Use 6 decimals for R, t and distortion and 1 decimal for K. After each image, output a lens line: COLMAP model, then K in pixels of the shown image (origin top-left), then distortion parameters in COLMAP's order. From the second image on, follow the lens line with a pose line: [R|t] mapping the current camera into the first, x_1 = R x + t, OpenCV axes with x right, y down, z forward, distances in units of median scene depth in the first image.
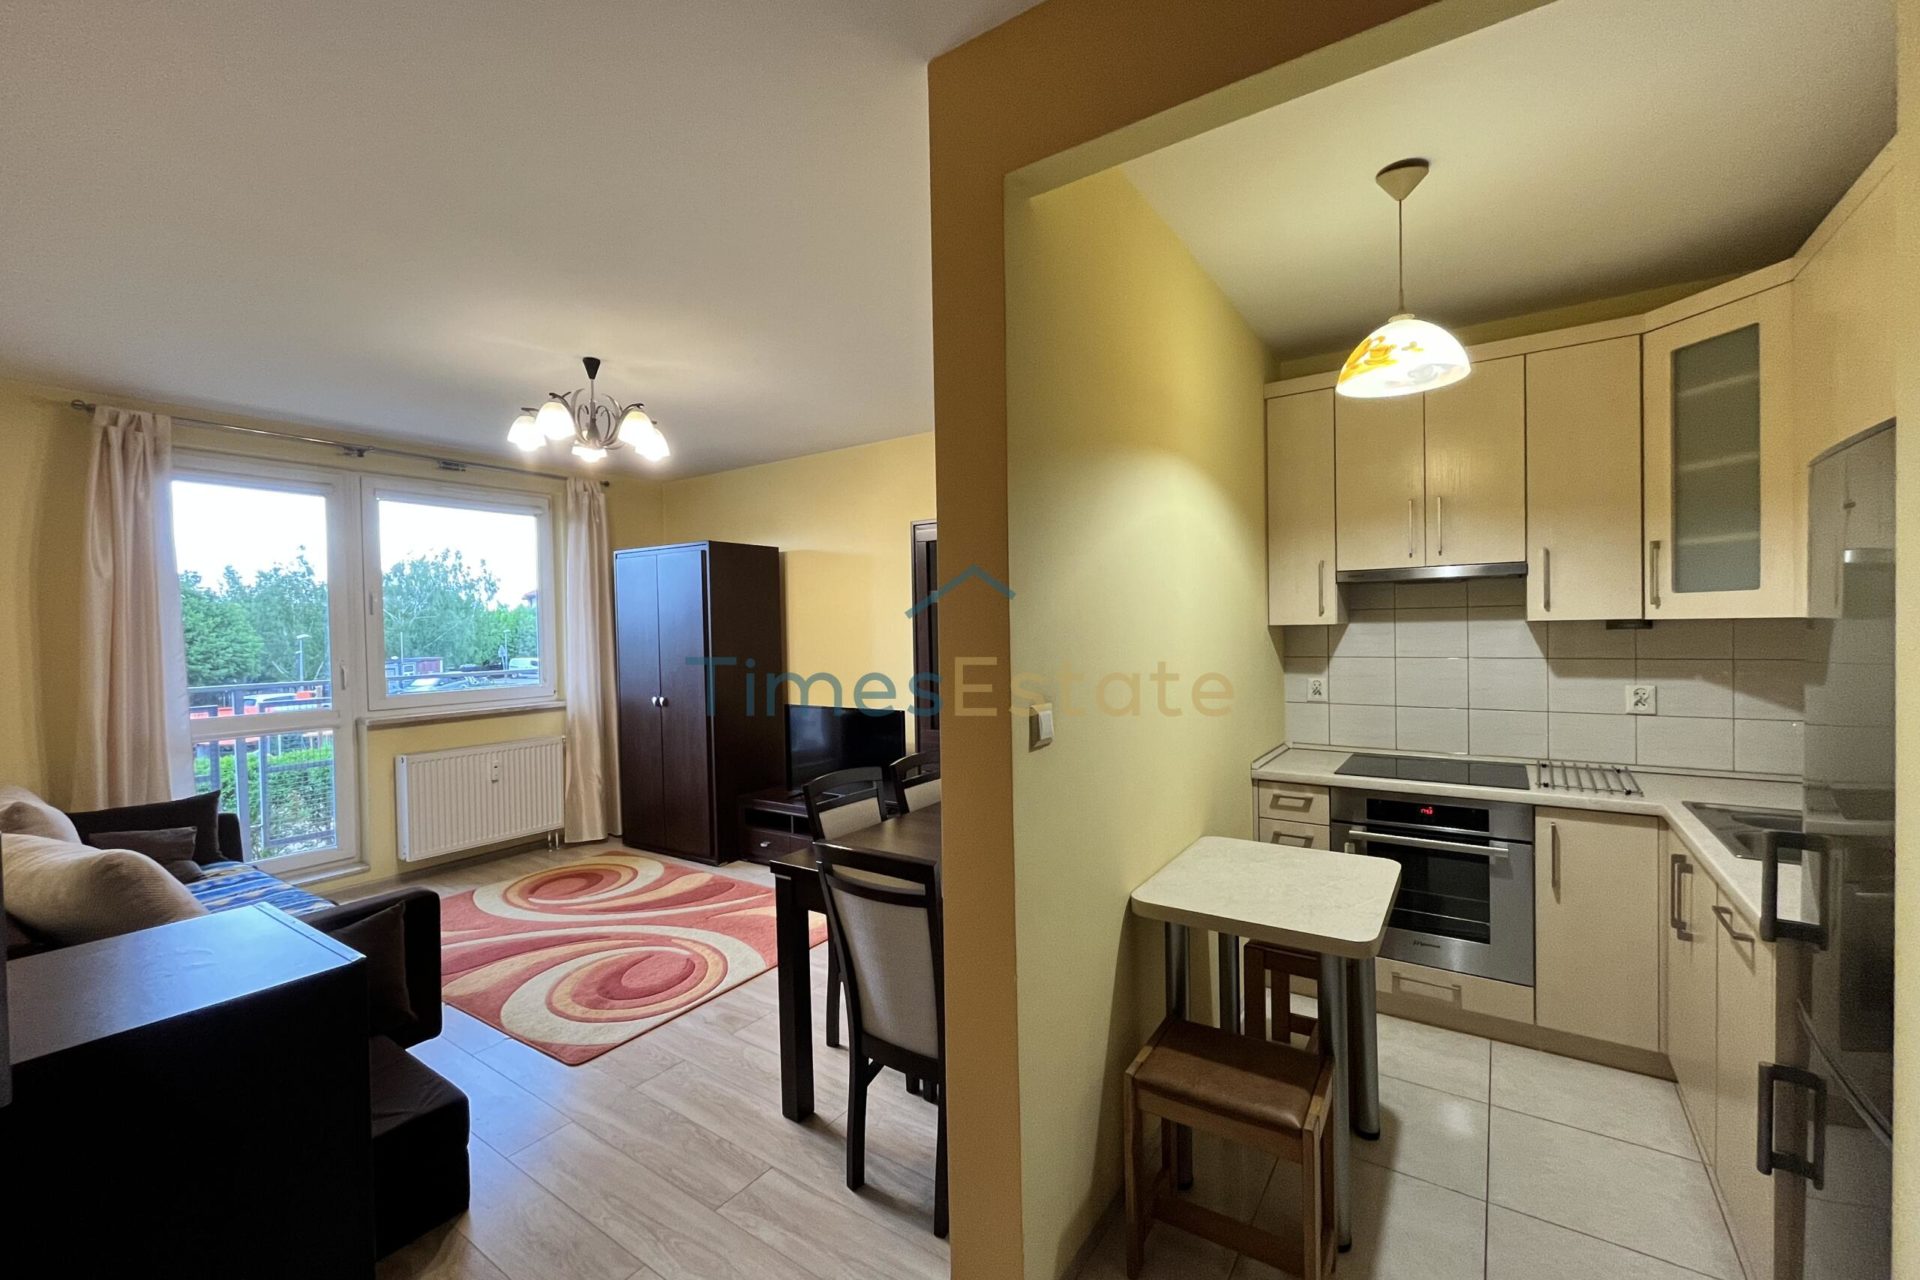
lens RADIAL K [[784.1, 0, 967.9], [0, 784.1, 638.7], [0, 0, 1]] dist [-0.003549, -0.000359]
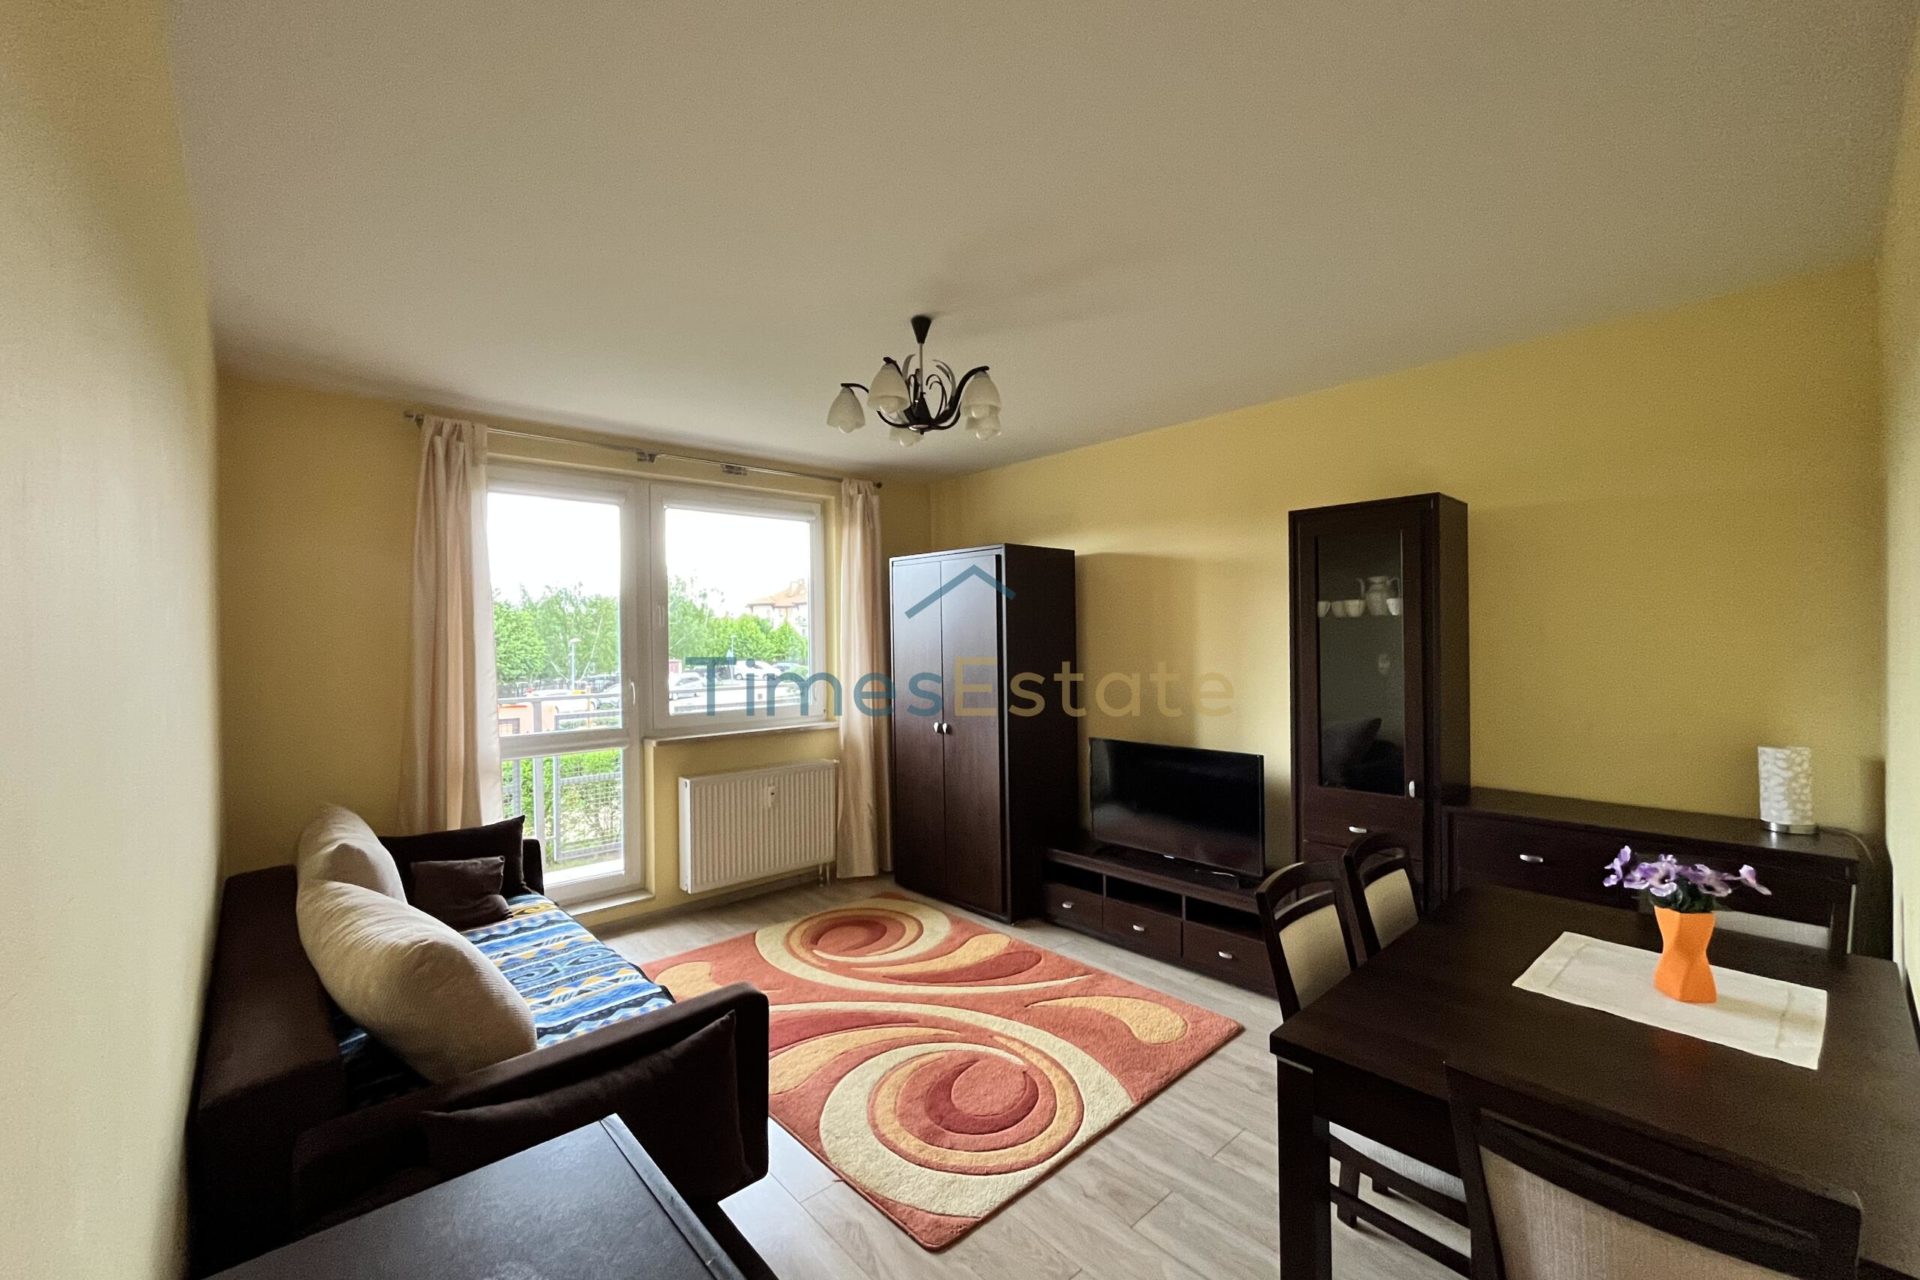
lens RADIAL K [[776.5, 0, 960.0], [0, 776.5, 637.5], [0, 0, 1]] dist [-0.003299, -0.000263]
pose [[0.971417, 0.008453, -0.237231, -0.212938], [-0.010725, 0.999908, -0.008288, -0.017933], [0.237139, 0.010595, 0.971418, 0.199932]]
